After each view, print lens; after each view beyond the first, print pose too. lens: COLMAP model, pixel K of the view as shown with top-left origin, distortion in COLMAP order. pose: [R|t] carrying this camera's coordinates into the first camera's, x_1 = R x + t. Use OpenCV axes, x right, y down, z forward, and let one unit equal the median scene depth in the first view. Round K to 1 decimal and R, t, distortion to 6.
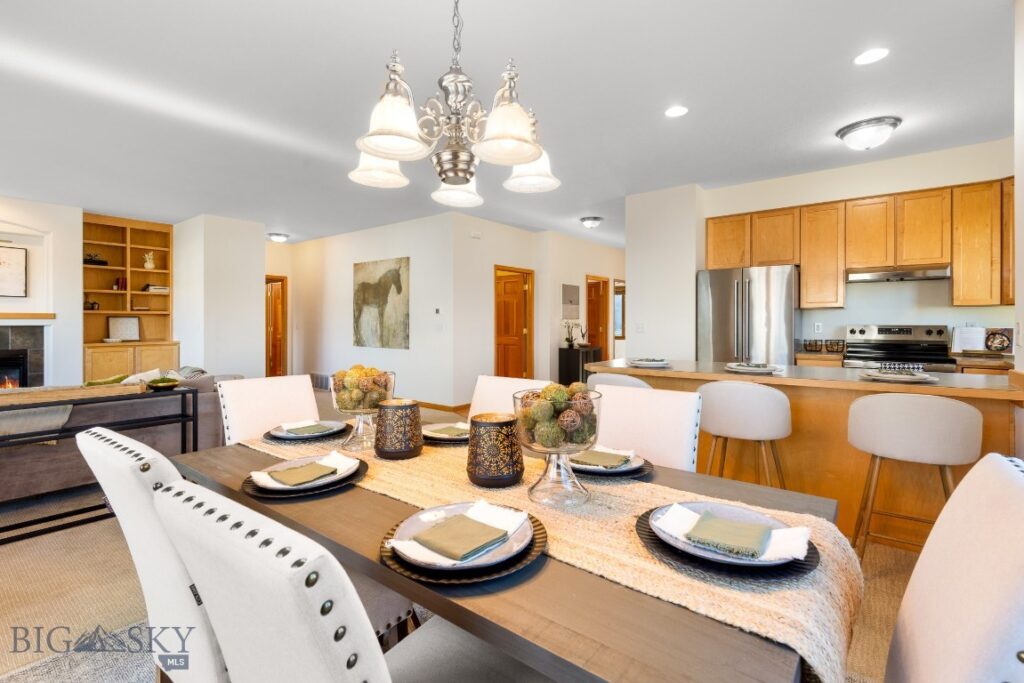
lens RADIAL K [[473.8, 0, 513.2], [0, 473.8, 324.7], [0, 0, 1]] dist [0.000650, 0.000117]
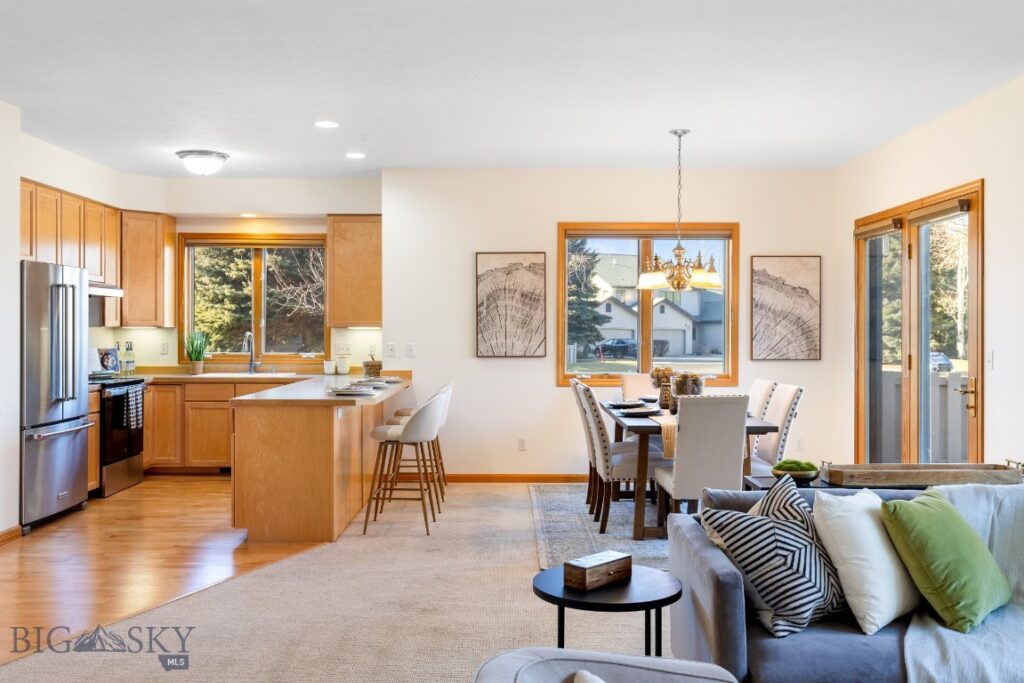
lens RADIAL K [[903.6, 0, 512.0], [0, 903.6, 341.5], [0, 0, 1]] dist [0.011660, 0.011770]
pose [[-0.628399, -0.008218, 0.777848, -1.099746], [0.001322, 0.999931, 0.011633, -0.030680], [-0.777890, 0.008338, -0.628345, 1.573919]]
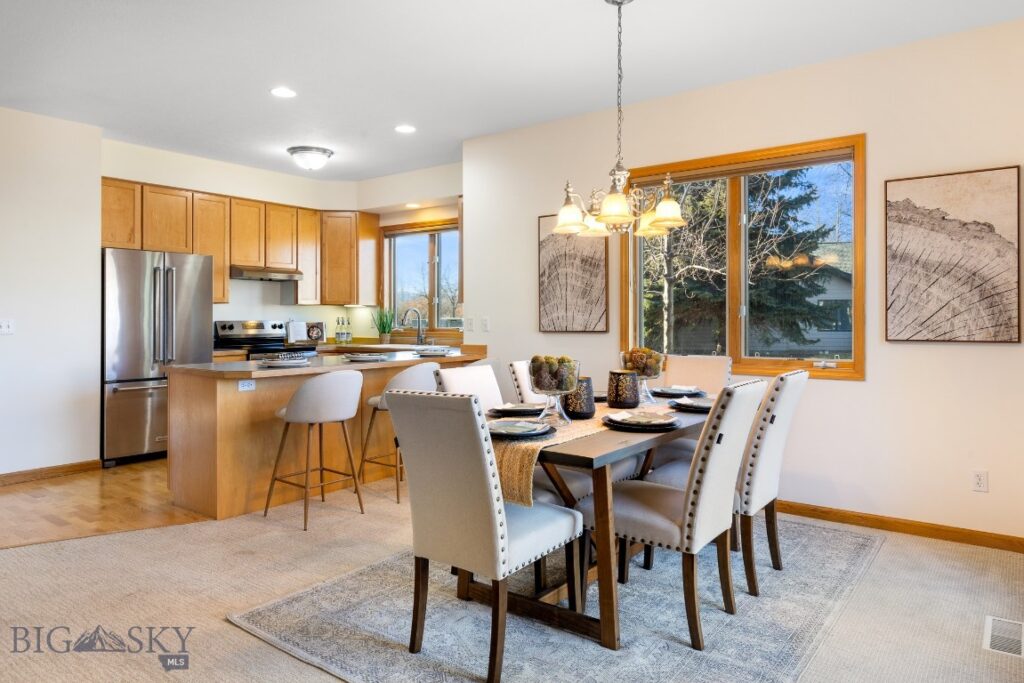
lens RADIAL K [[664.3, 0, 512.2], [0, 664.3, 320.7], [0, 0, 1]] dist [0.005908, -0.000244]
pose [[-0.020183, -0.001948, 0.999794, -0.831508], [0.003726, 0.999991, 0.002024, 0.000580], [-0.999789, 0.003766, -0.020176, 0.494245]]
